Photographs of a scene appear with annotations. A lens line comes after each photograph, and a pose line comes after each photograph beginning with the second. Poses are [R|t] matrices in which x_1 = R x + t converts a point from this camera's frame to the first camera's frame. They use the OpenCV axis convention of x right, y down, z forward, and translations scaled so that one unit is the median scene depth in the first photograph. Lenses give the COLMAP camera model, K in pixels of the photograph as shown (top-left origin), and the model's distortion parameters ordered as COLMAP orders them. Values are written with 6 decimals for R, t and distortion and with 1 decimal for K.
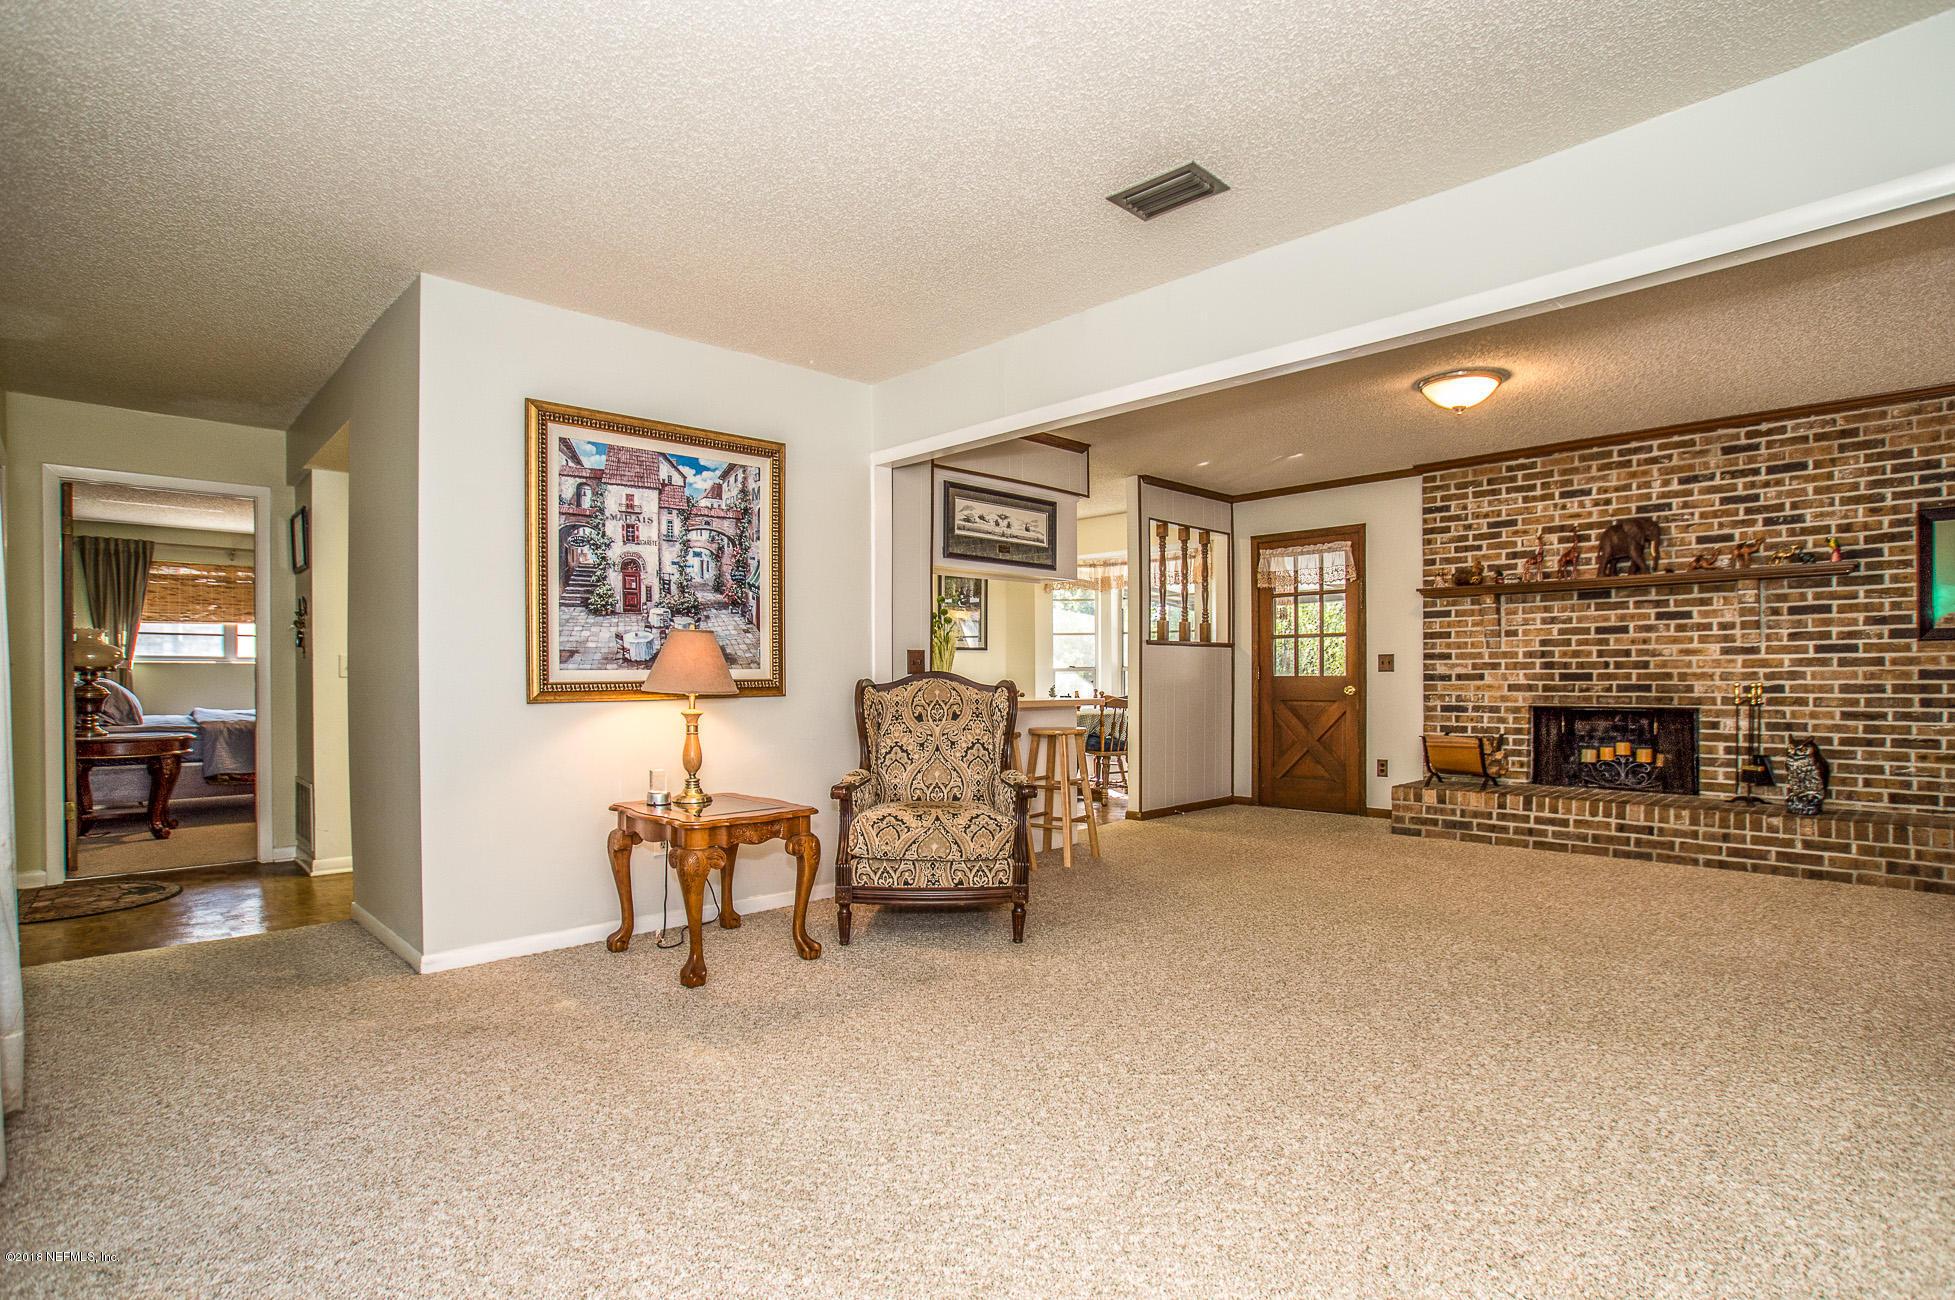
lens RADIAL K [[965.9, 0, 987.1], [0, 965.9, 672.1], [0, 0, 1]] dist [-0.032404, 0.000575]
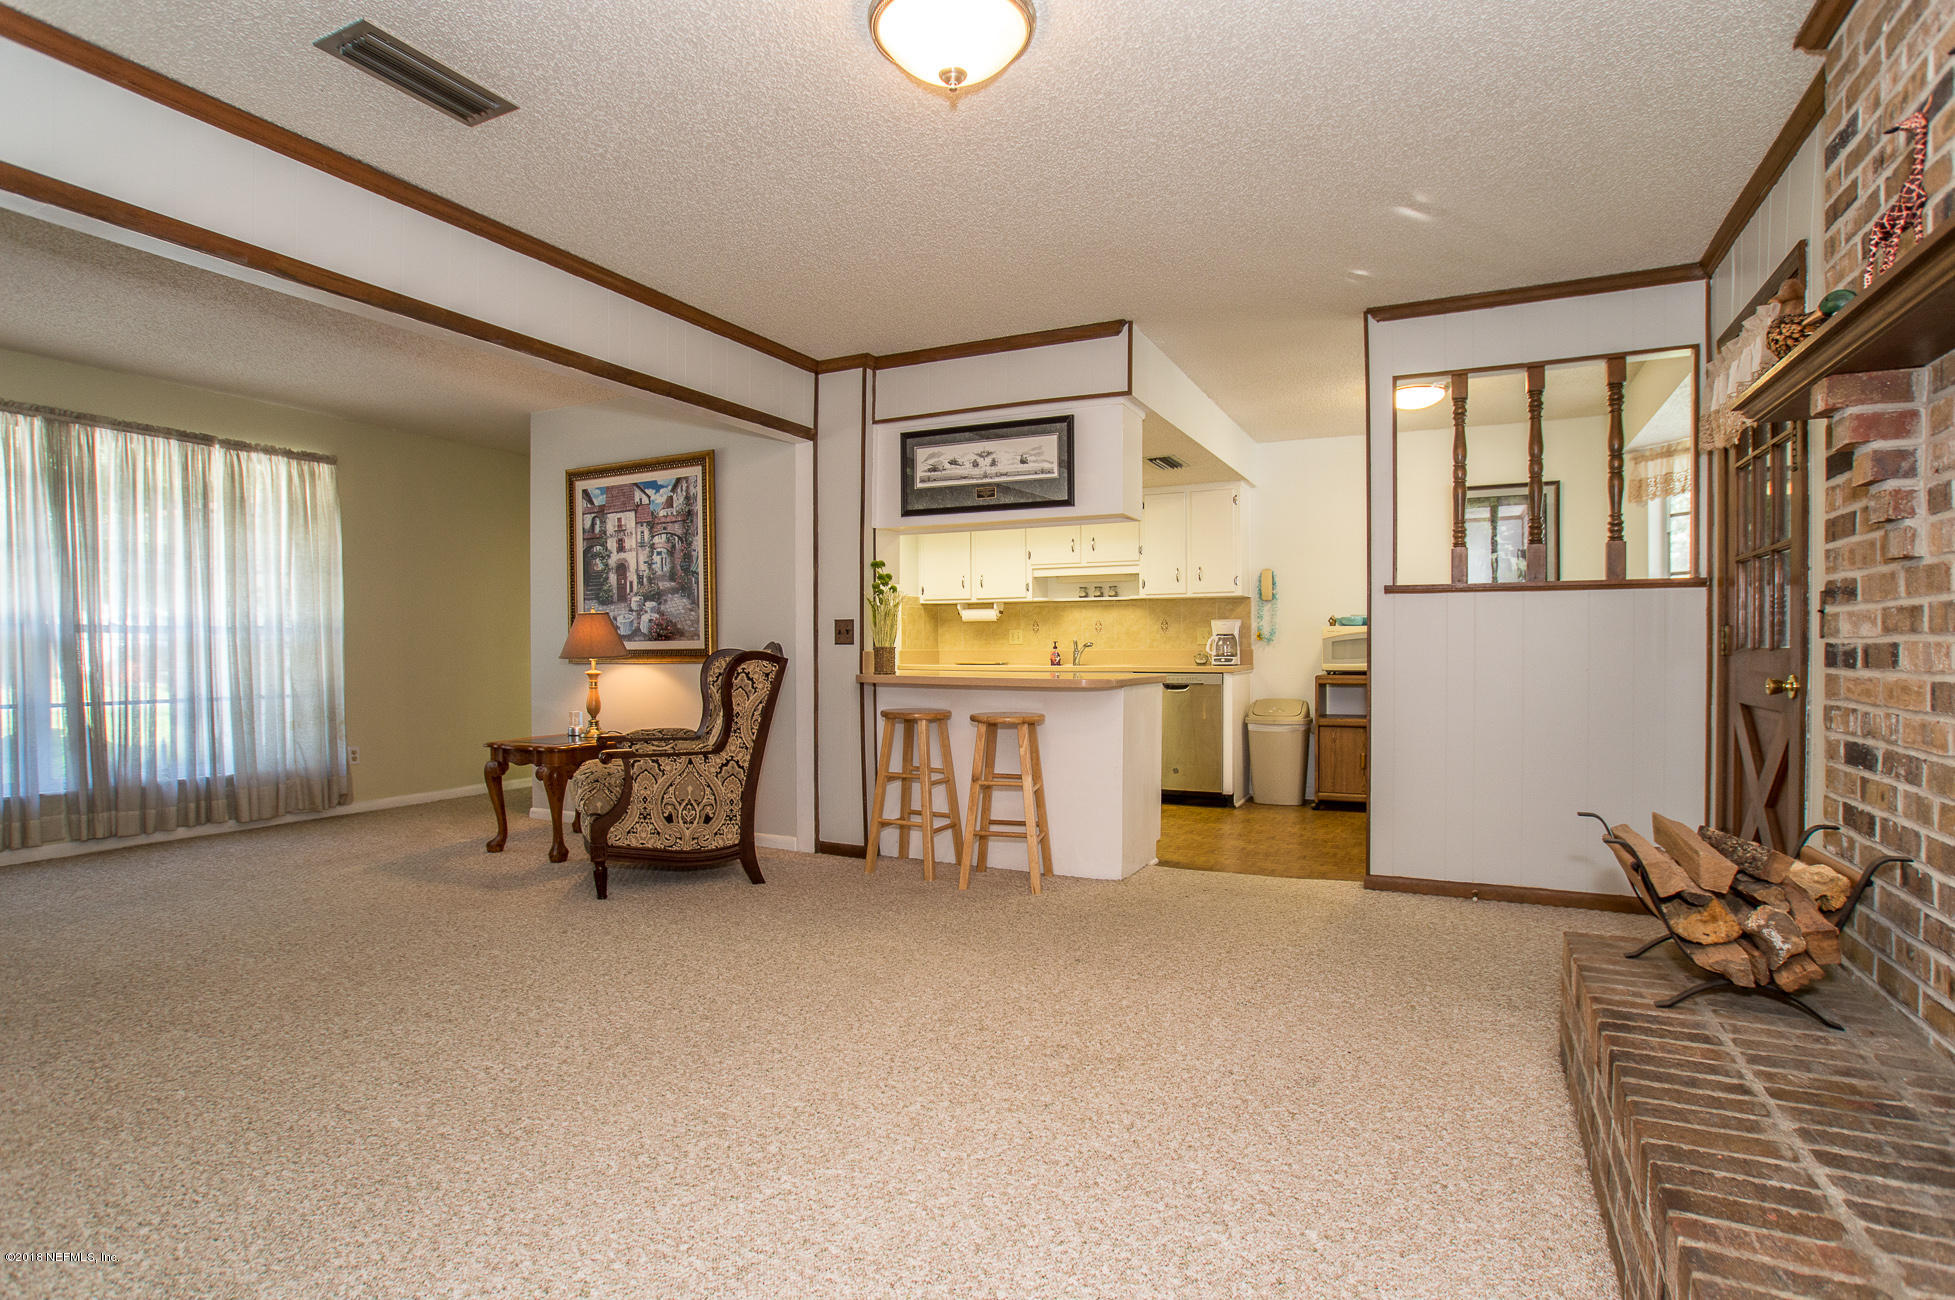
lens RADIAL K [[965.9, 0, 987.1], [0, 965.9, 672.1], [0, 0, 1]] dist [-0.032404, 0.000575]
pose [[0.331186, 0.029082, -0.943117, 0.800985], [0.004114, 0.999471, 0.032265, -0.000359], [0.943556, -0.014566, 0.330891, 0.721155]]
